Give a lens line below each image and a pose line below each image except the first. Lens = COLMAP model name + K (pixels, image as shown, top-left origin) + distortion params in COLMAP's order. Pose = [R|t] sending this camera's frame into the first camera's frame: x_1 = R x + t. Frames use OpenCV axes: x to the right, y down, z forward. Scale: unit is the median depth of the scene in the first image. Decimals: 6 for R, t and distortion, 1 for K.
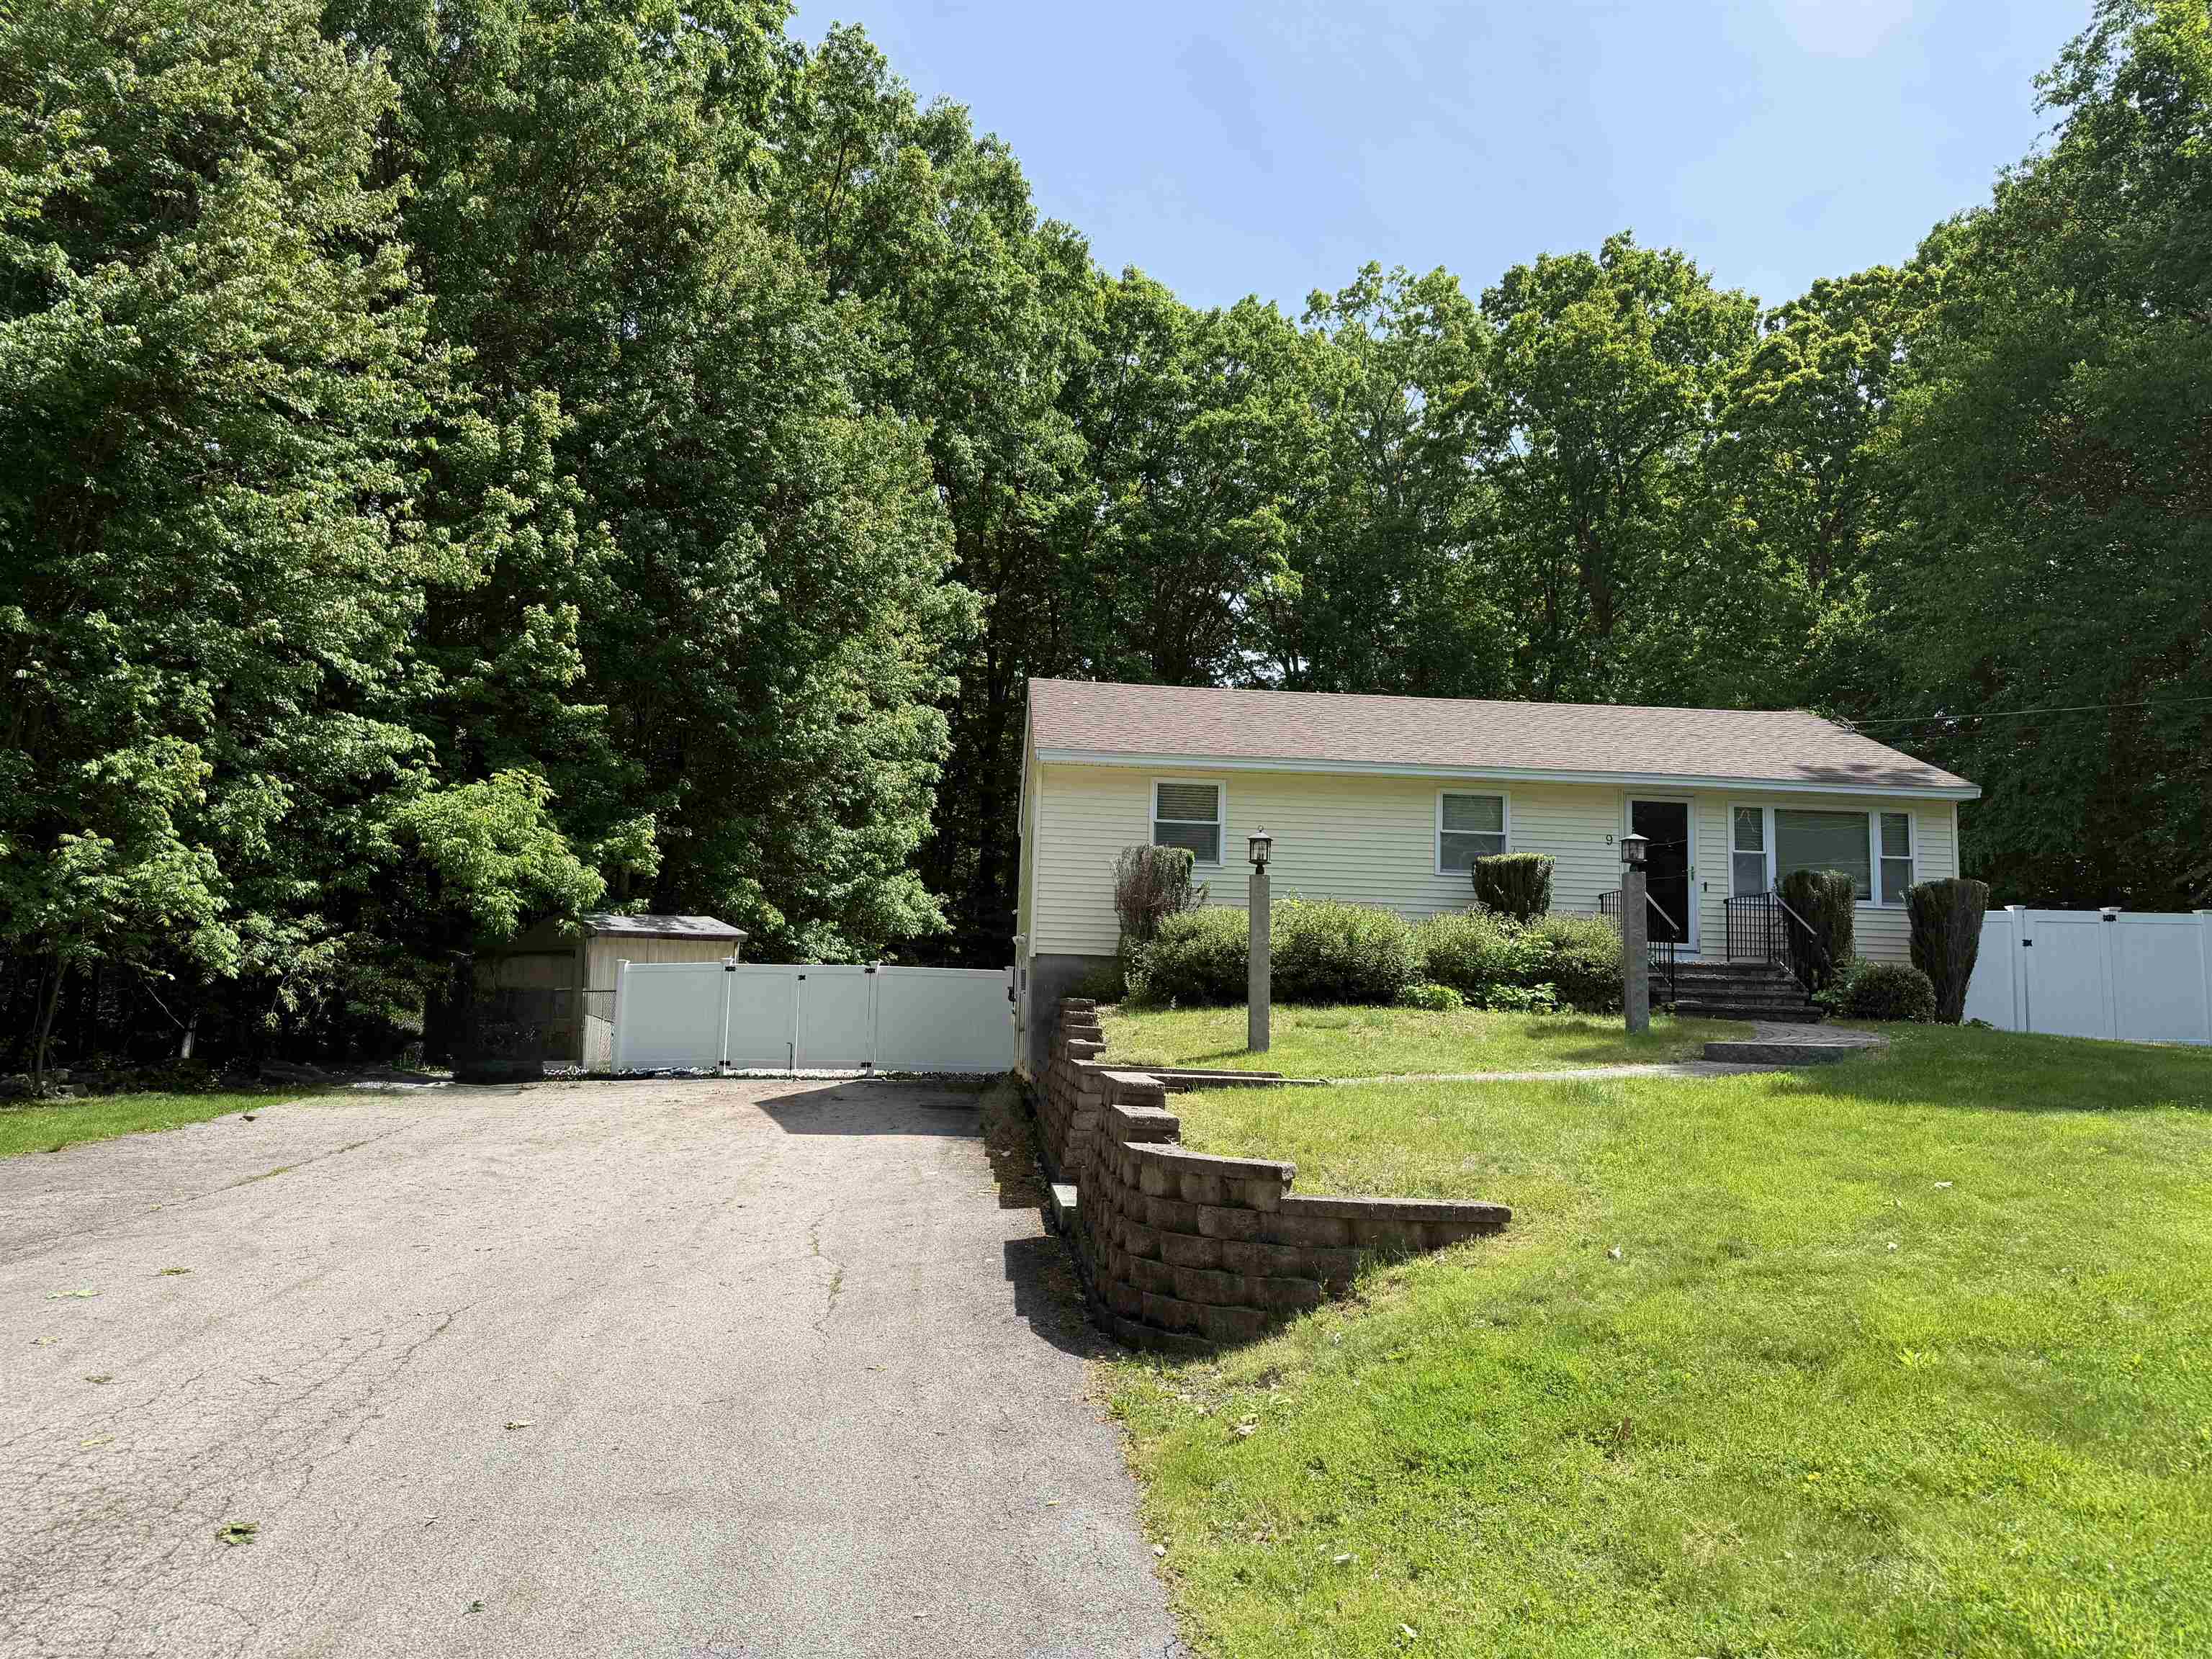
lens RADIAL K [[1556.3, 0, 1106.0], [0, 1556.3, 829.5], [0, 0, 1]] dist [0.172359, -0.323531]
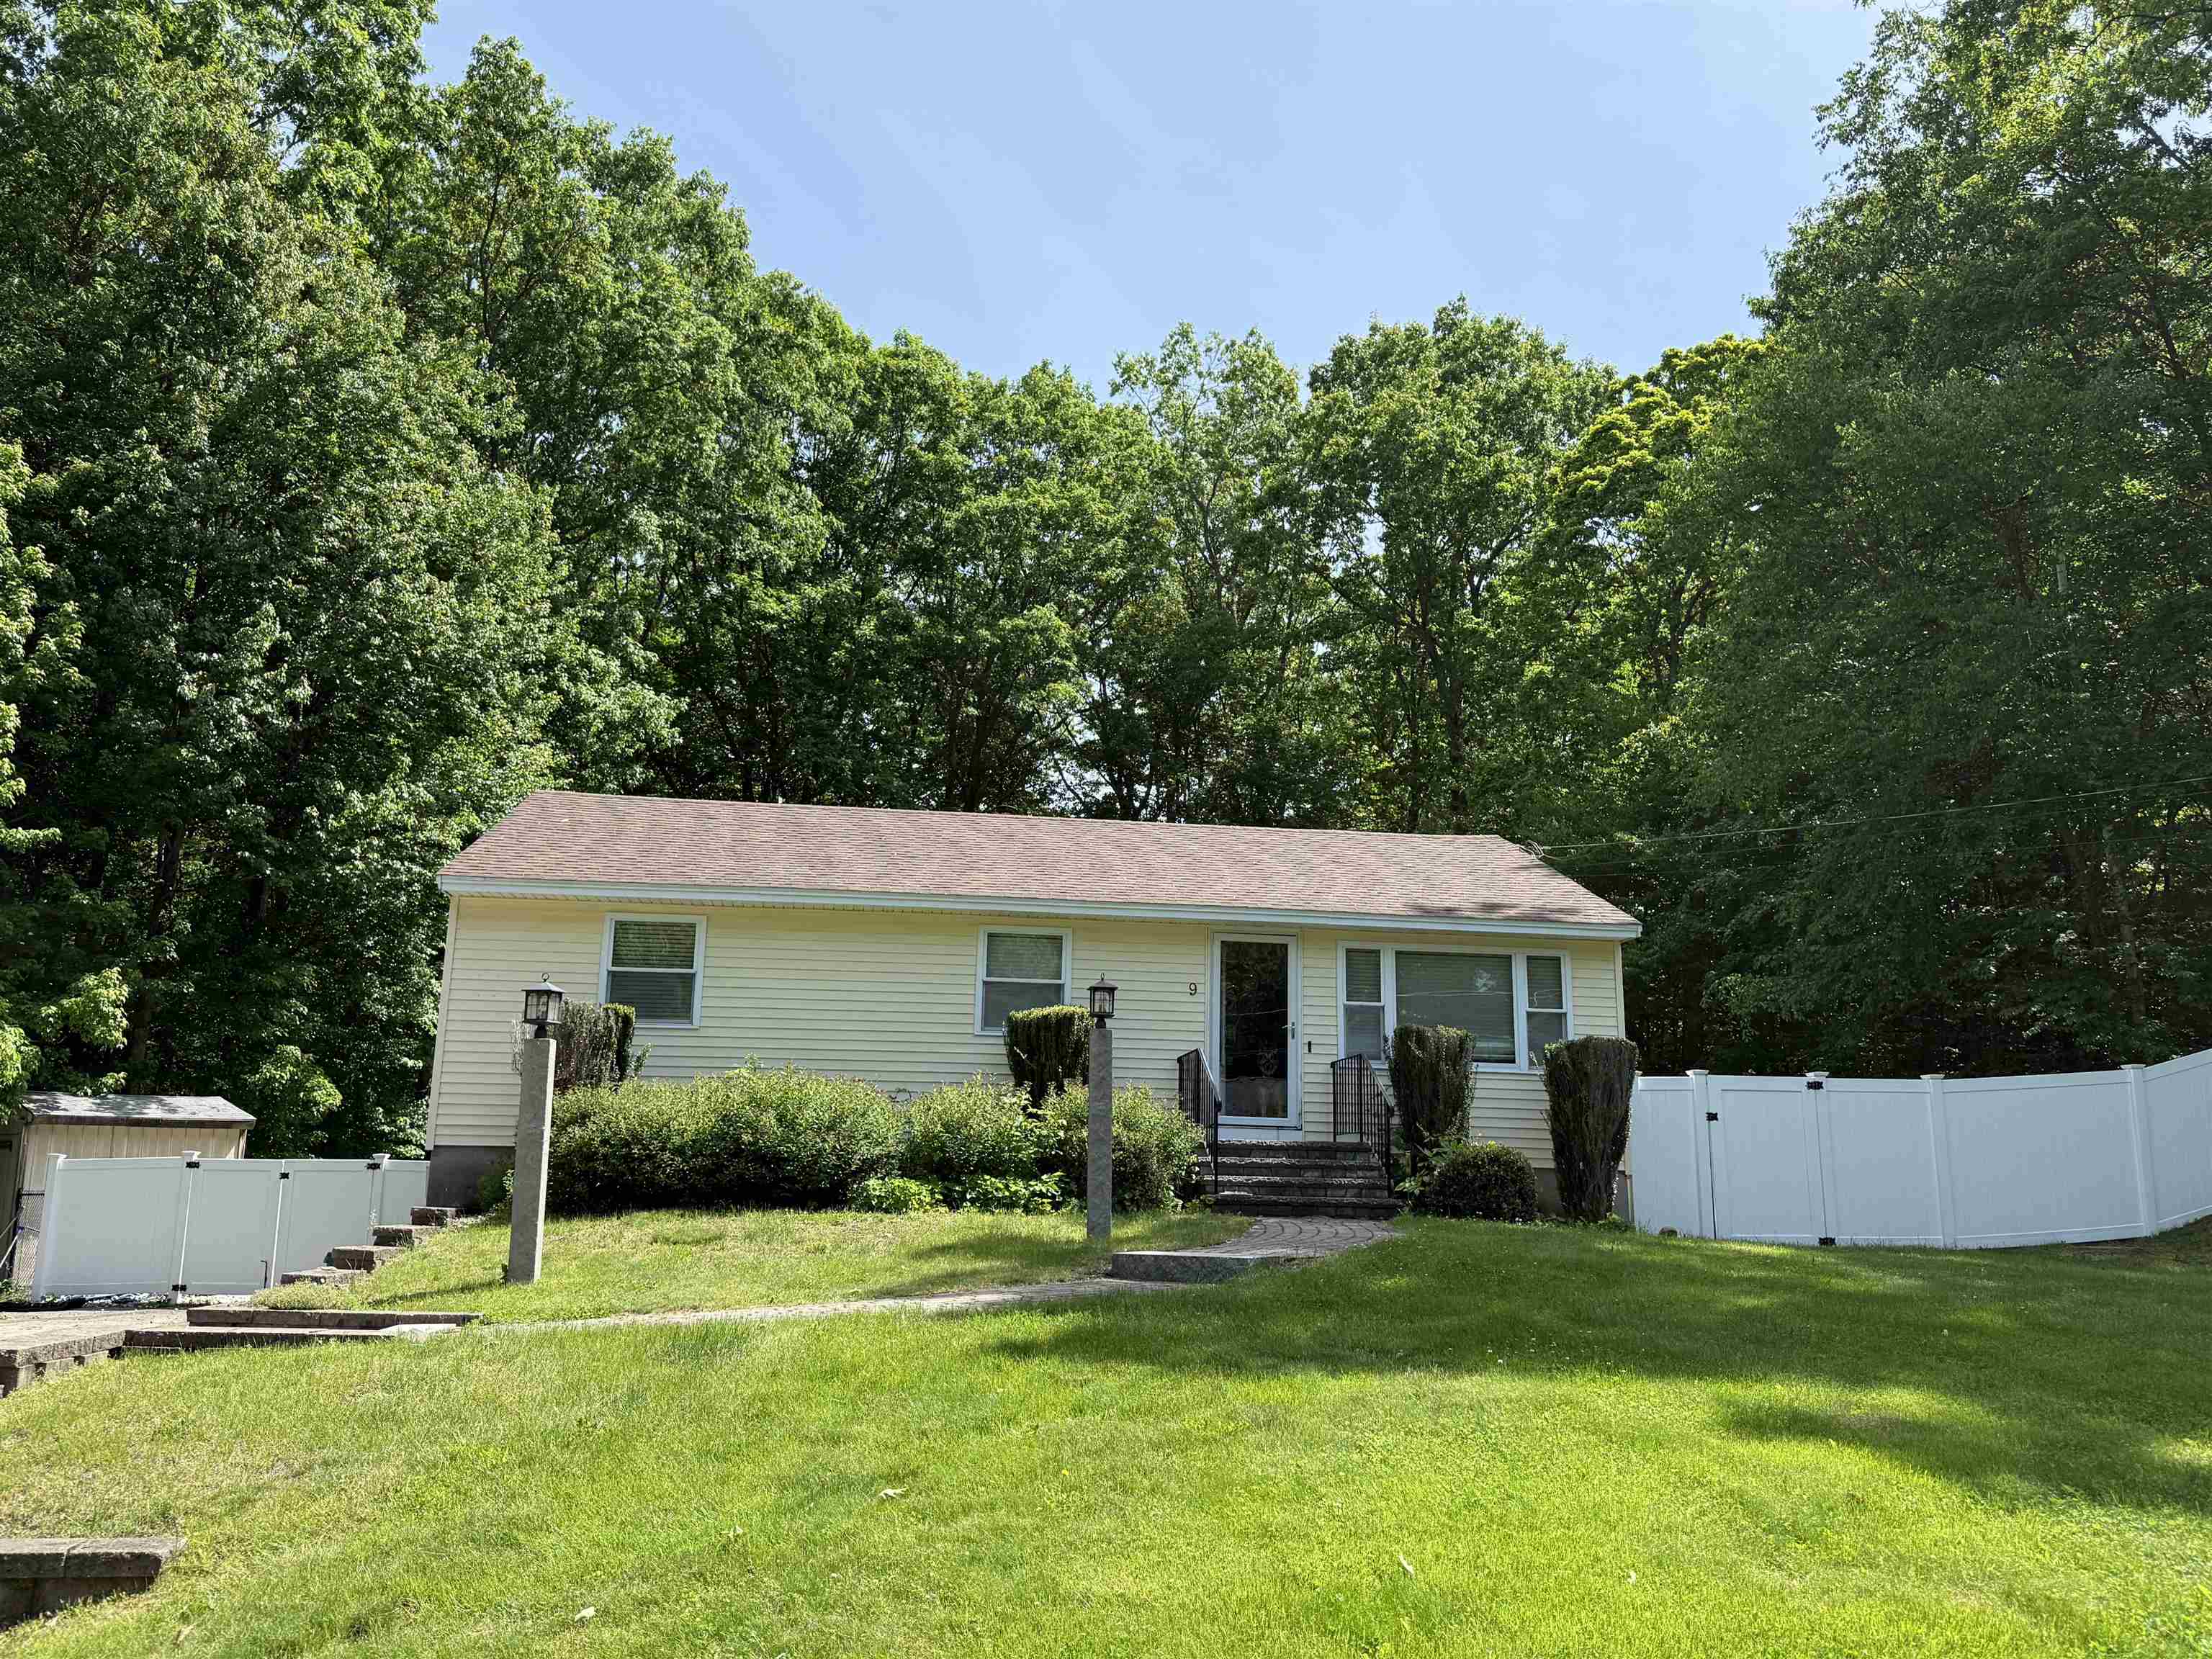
lens RADIAL K [[1795.9, 0, 1106.2], [0, 1795.9, 841.3], [0, 0, 1]] dist [0.152738, -0.255479]
pose [[0.998794, -0.001045, 0.049084, 0.151098], [0.004907, 0.996891, -0.078635, 0.002216], [-0.048849, 0.078781, 0.995694, 0.052645]]
